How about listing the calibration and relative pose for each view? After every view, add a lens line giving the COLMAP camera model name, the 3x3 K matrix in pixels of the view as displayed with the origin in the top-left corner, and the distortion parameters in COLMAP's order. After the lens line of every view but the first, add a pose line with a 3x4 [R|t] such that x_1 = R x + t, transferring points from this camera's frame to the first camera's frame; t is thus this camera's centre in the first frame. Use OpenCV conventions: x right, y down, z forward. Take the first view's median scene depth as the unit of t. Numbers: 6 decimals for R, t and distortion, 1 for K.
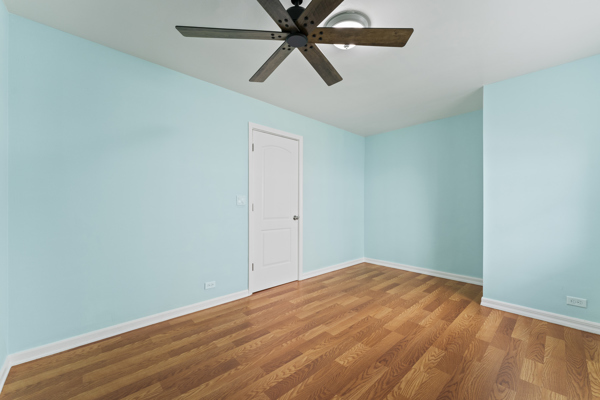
lens RADIAL K [[240.6, 0, 299.9], [0, 240.6, 202.4], [0, 0, 1]] dist [0.001615, 0.000304]
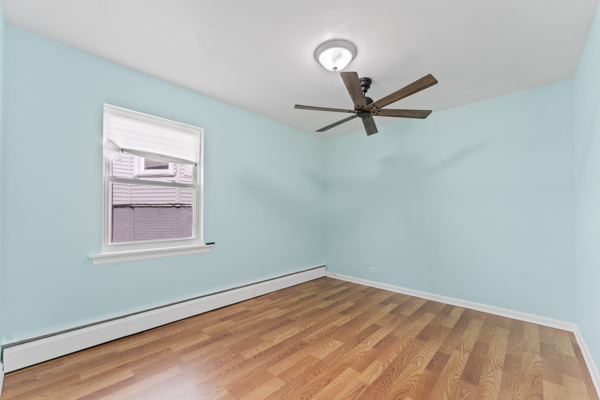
lens RADIAL K [[240.6, 0, 300.0], [0, 240.6, 204.0], [0, 0, 1]] dist [0.001615, 0.000304]
pose [[-0.997866, -0.010161, -0.064506, 0.415925], [-0.007145, 0.998878, -0.046811, 0.017604], [0.064909, -0.046250, -0.996819, 2.065517]]
